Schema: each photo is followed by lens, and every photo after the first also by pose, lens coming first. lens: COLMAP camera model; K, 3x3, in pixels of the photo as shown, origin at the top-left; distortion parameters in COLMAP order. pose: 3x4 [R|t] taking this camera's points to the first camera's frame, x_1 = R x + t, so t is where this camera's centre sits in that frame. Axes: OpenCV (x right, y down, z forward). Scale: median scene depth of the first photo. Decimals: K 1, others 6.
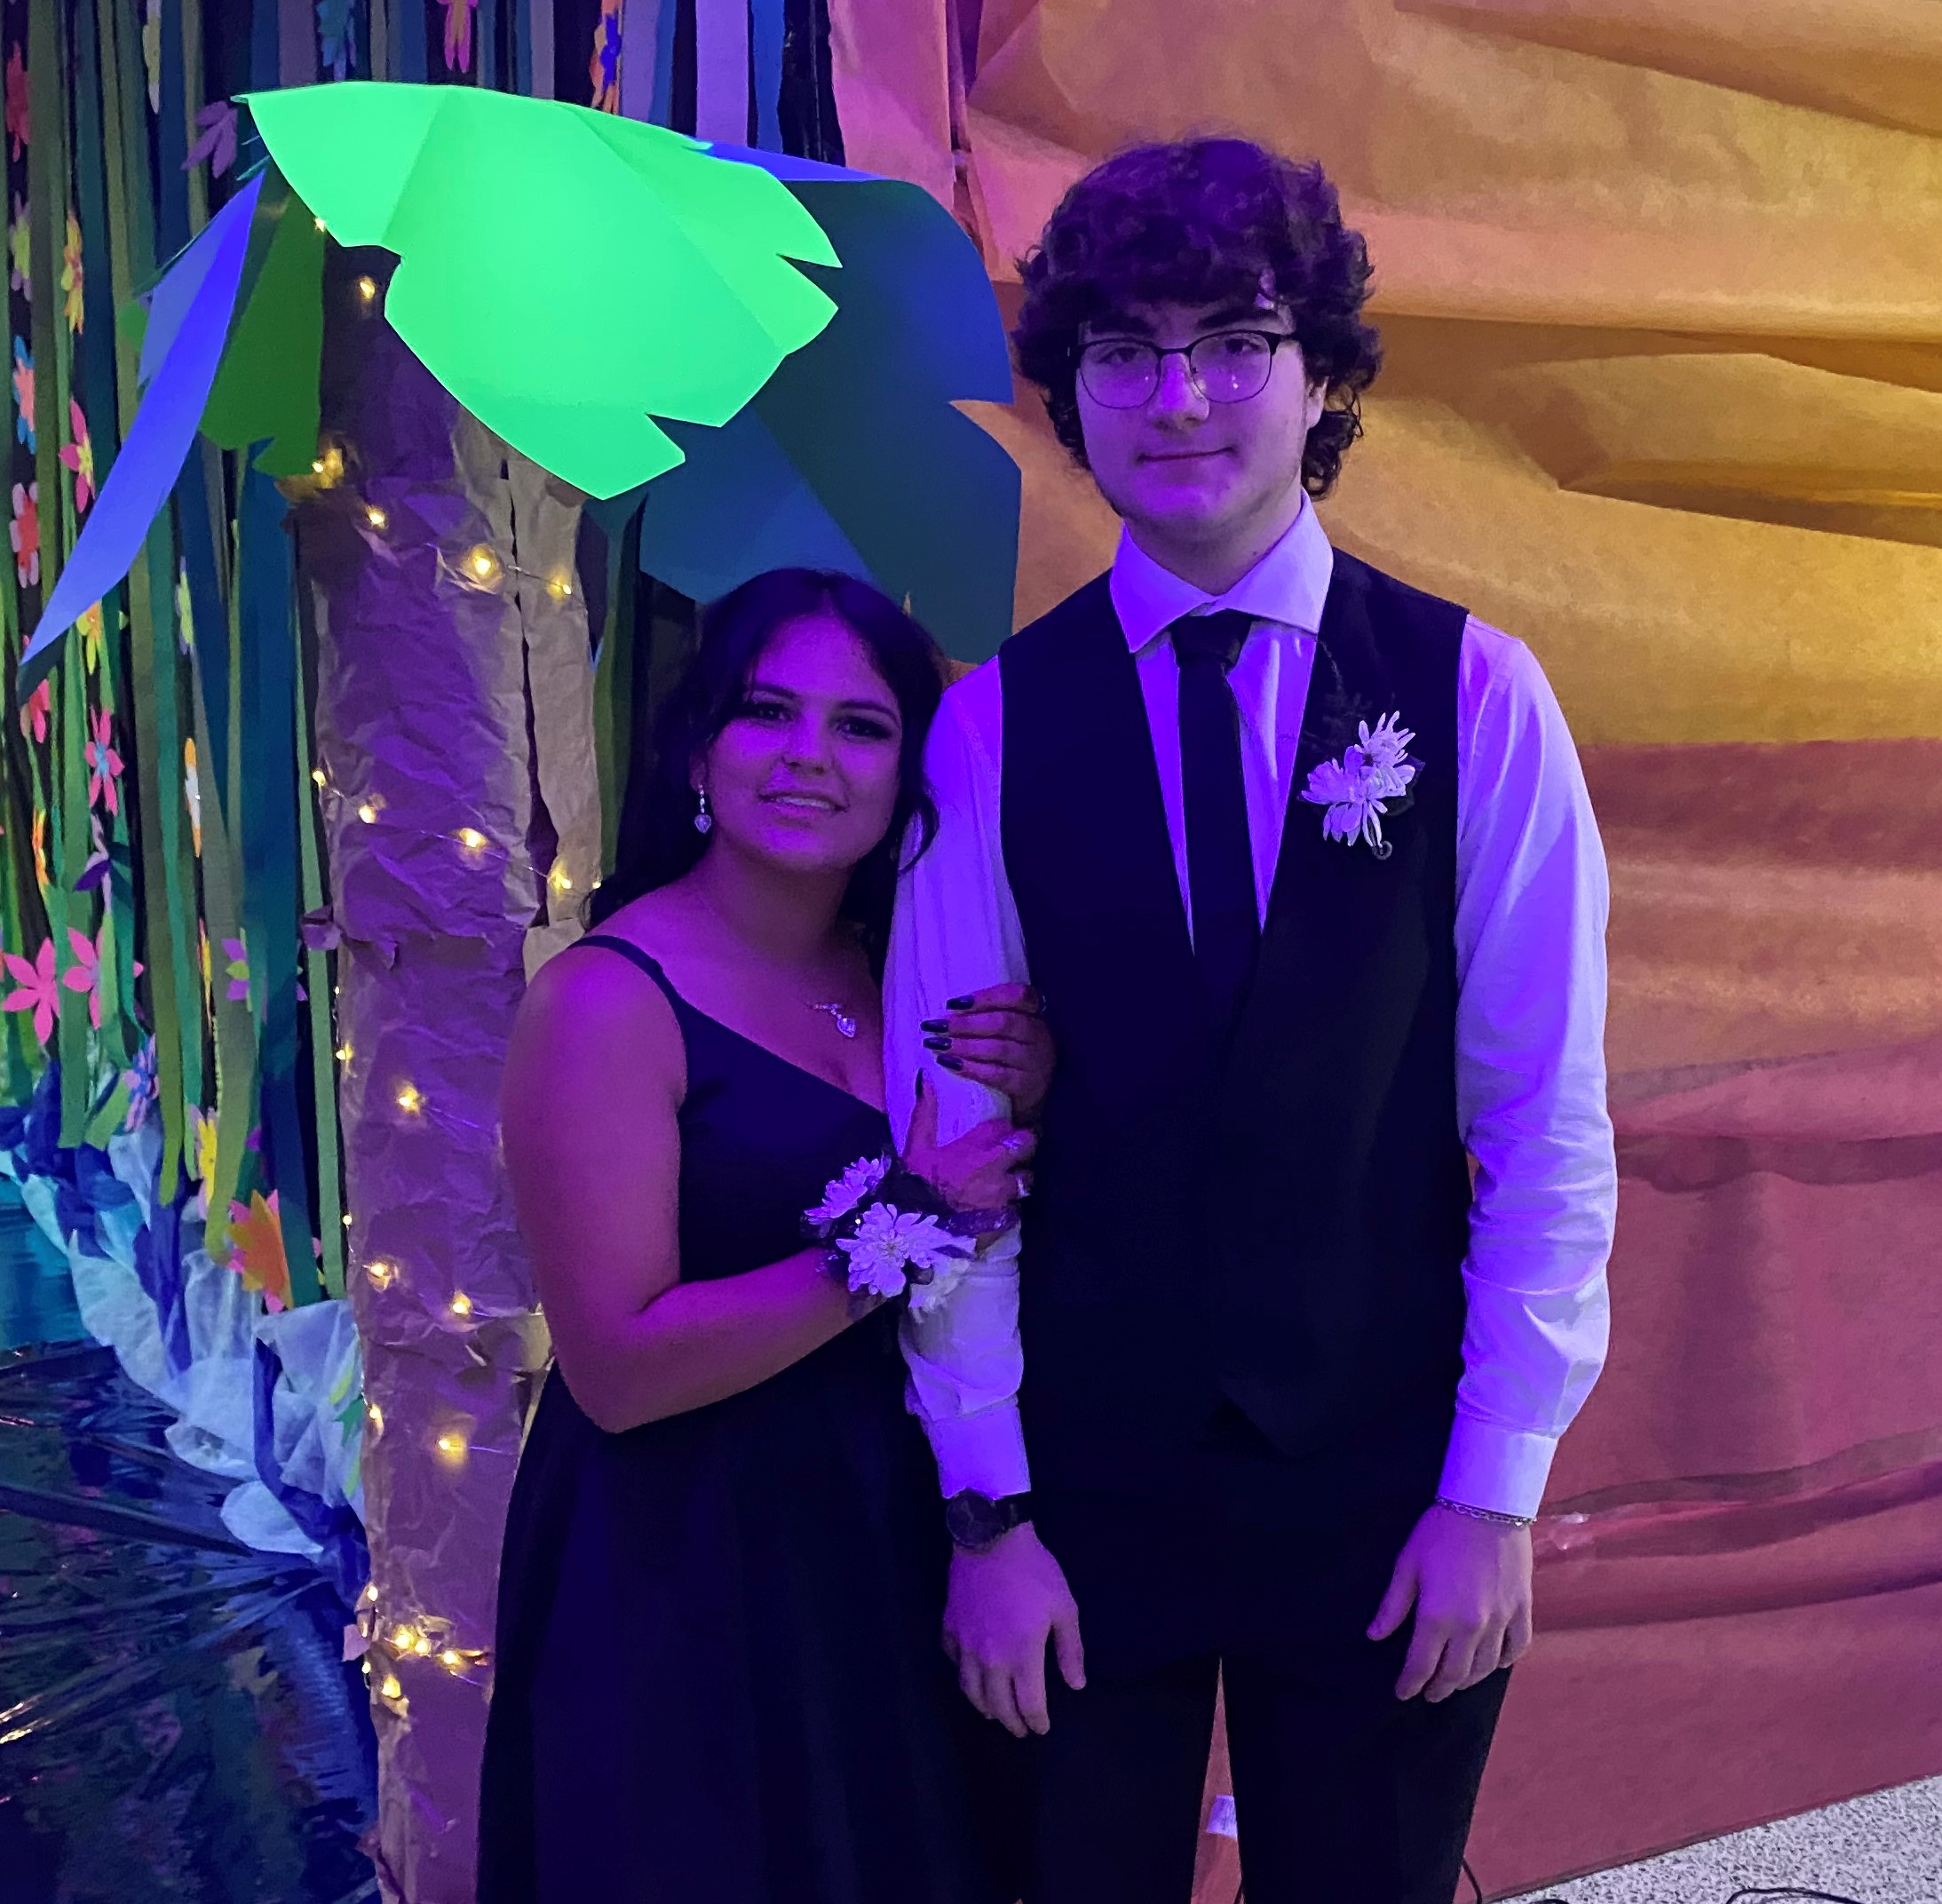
lens RADIAL K [[2531.2, 0, 1009.1], [0, 2531.2, 1164.4], [0, 0, 1]] dist [0.184070, -0.512822]
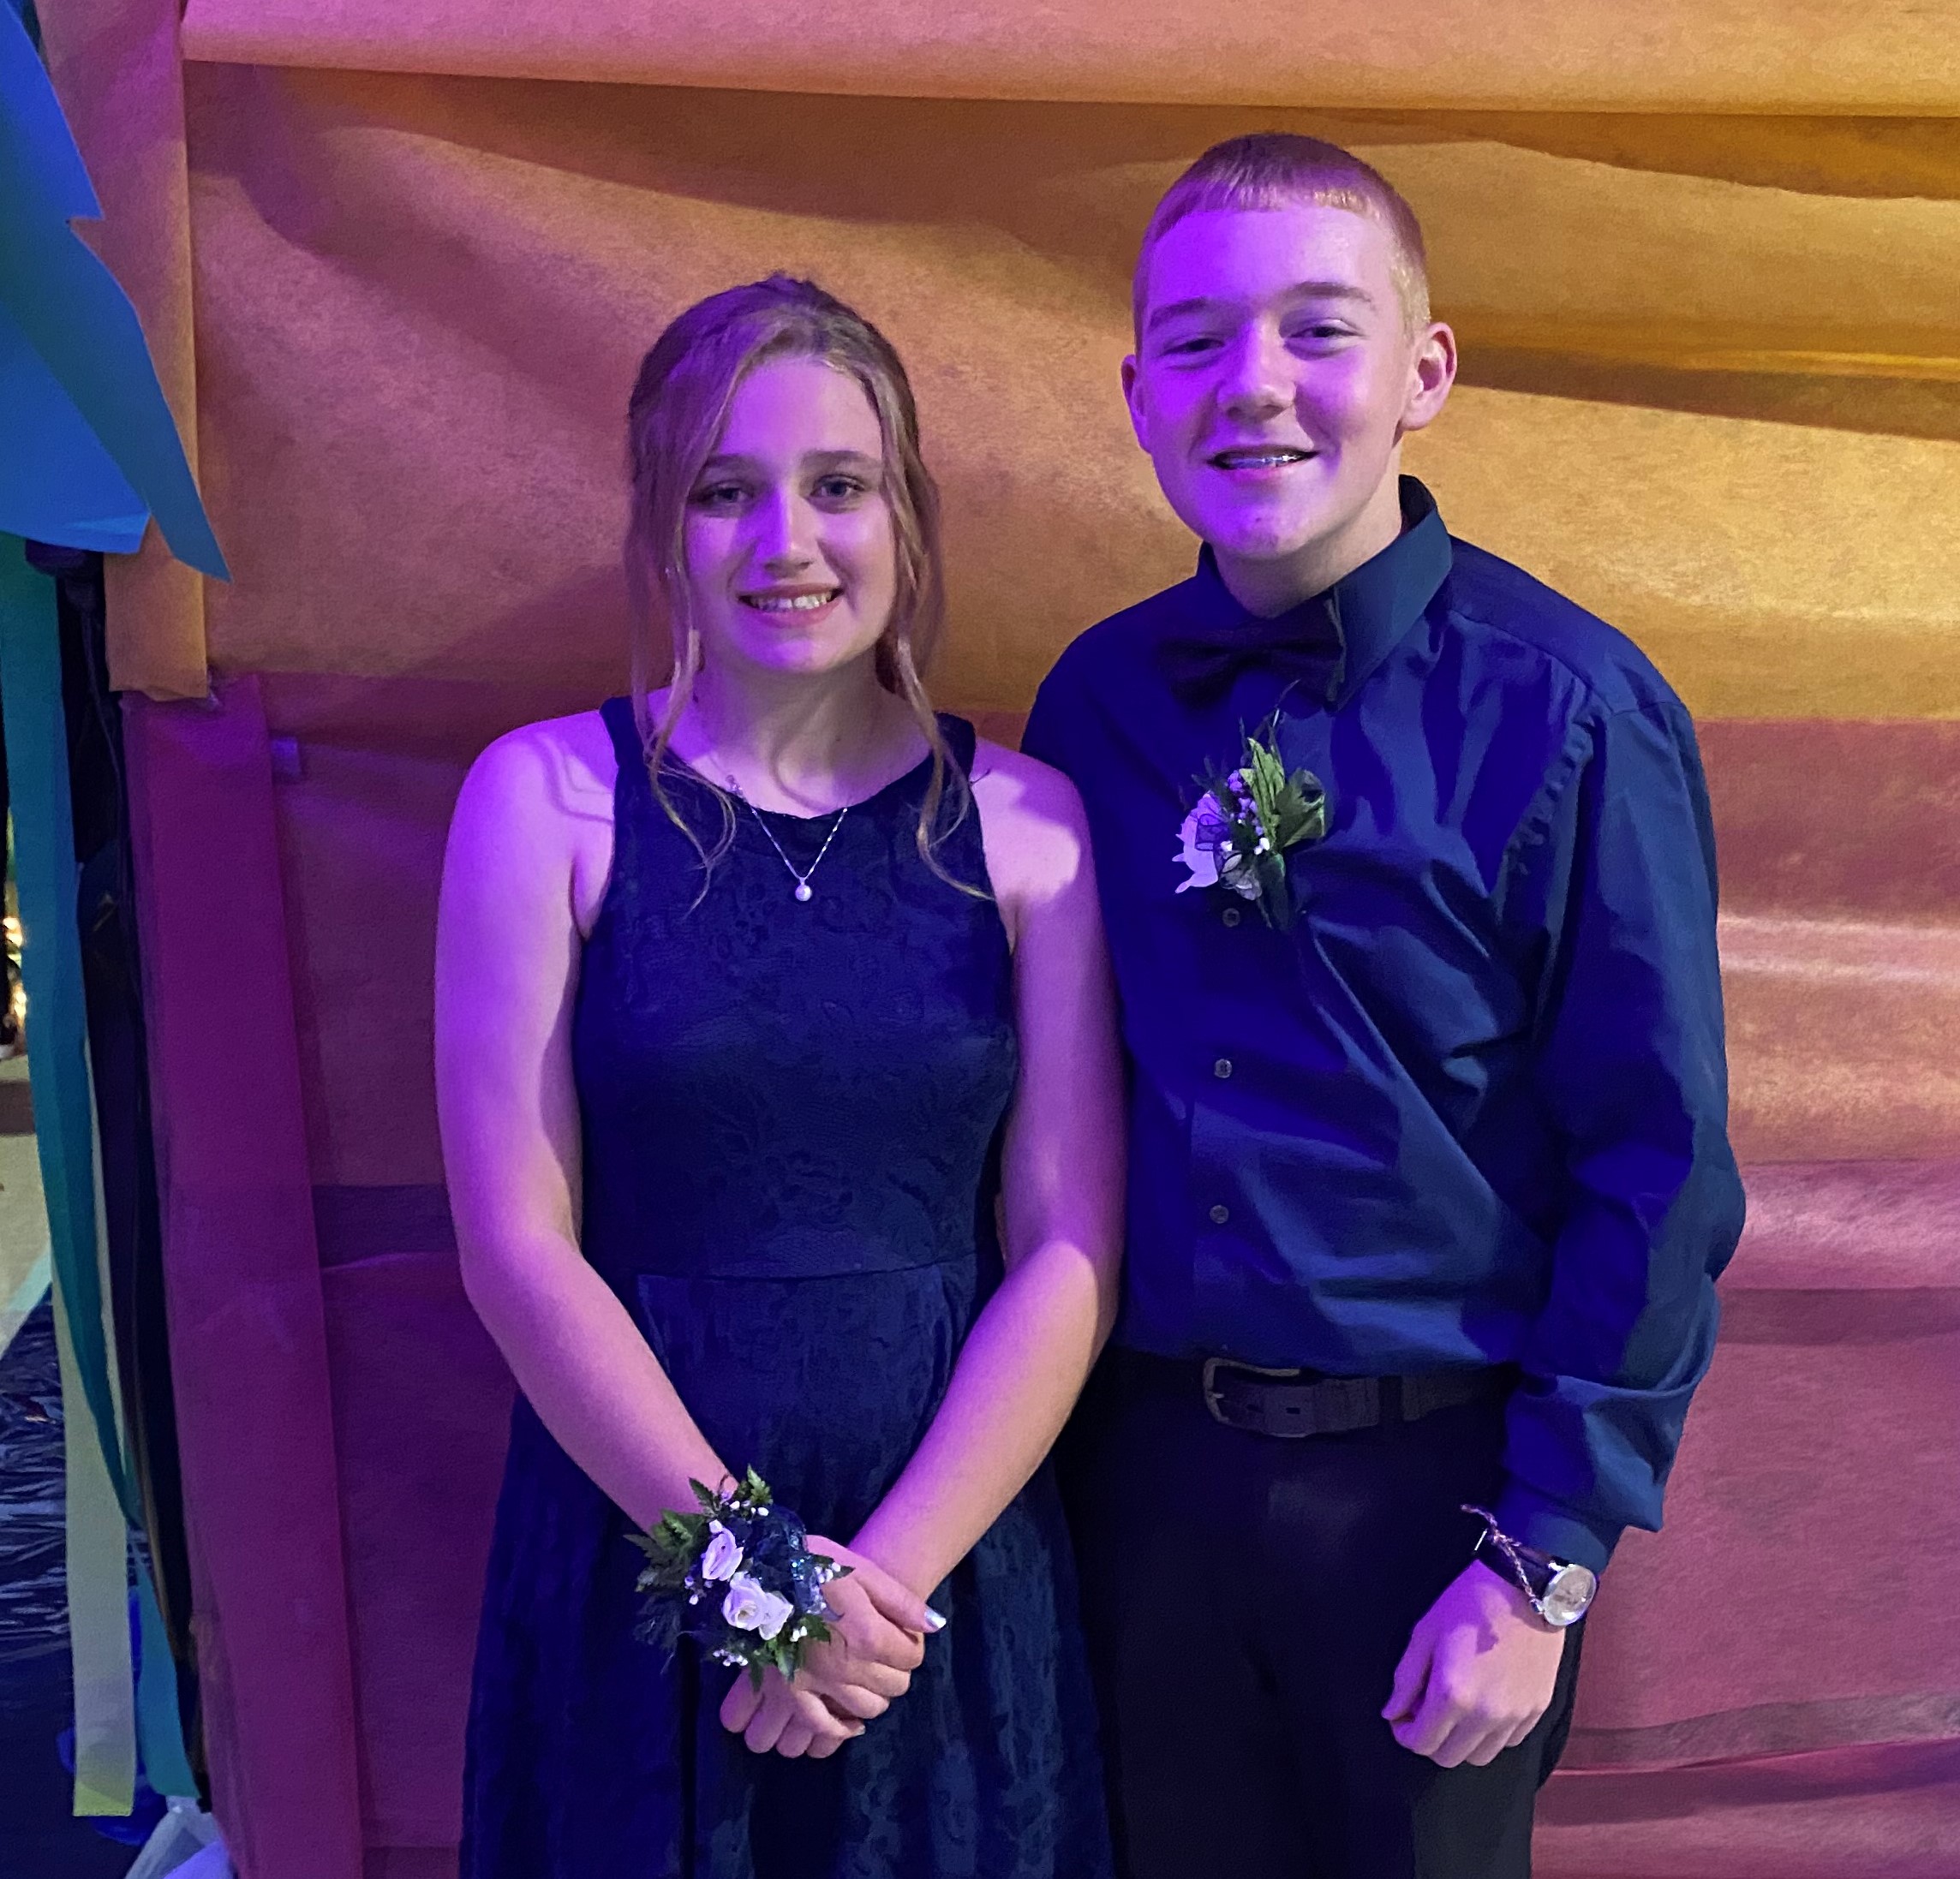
lens RADIAL K [[2525.3, 0, 974.7], [0, 2525.3, 1273.3], [0, 0, 1]] dist [-0.003675, 0.041776]
pose [[0.937825, 0.097118, -0.333244, 0.380836], [-0.080073, 0.994697, 0.064544, -0.044156], [0.337745, -0.033847, 0.940629, 0.285086]]
